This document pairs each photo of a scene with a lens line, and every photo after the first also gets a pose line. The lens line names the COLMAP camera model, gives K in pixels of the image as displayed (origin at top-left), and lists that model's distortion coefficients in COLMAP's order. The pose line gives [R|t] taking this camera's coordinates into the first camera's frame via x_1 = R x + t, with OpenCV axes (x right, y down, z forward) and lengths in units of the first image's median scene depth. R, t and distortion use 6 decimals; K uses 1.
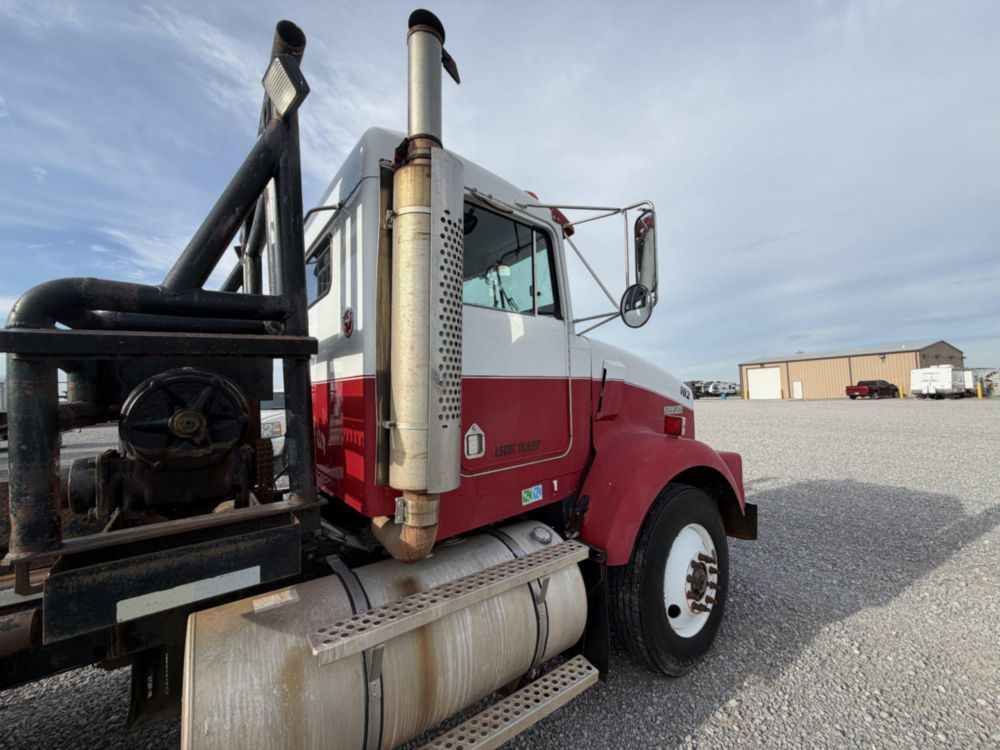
lens RADIAL K [[388.8, 0, 507.5], [0, 388.8, 375.9], [0, 0, 1]] dist [0.015614, -0.000051]
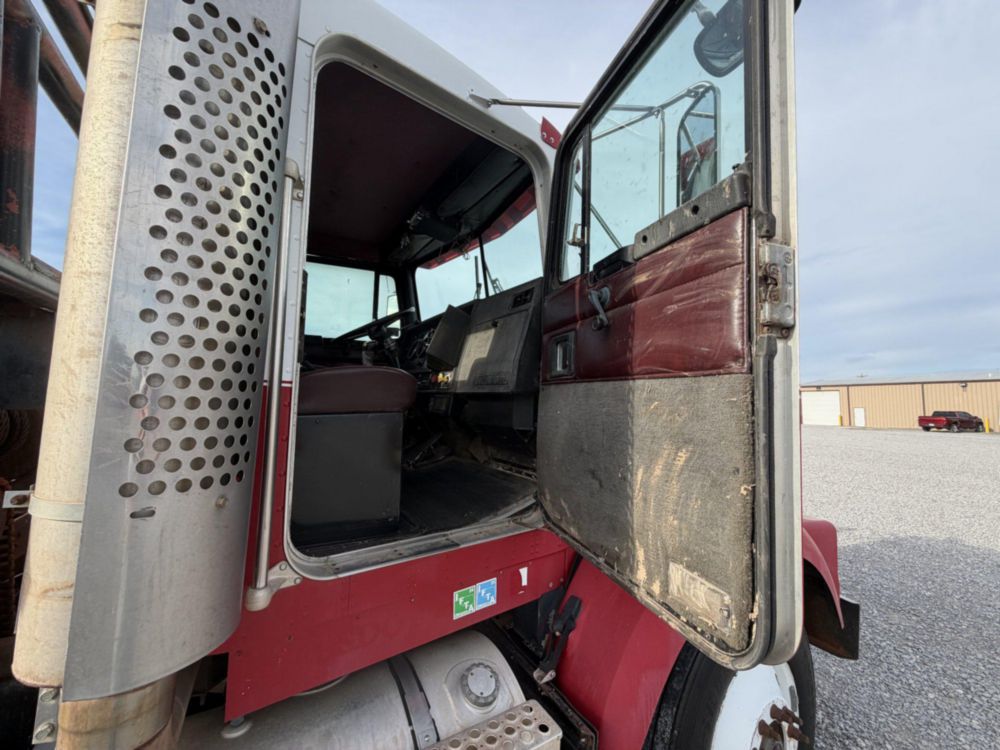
lens RADIAL K [[383.7, 0, 507.6], [0, 383.7, 378.0], [0, 0, 1]] dist [0.003501, 0.000456]
pose [[0.994251, 0.043875, -0.097670, 0.099032], [-0.045927, 0.998767, -0.018860, -0.005575], [0.096722, 0.023237, 0.995040, 0.285355]]
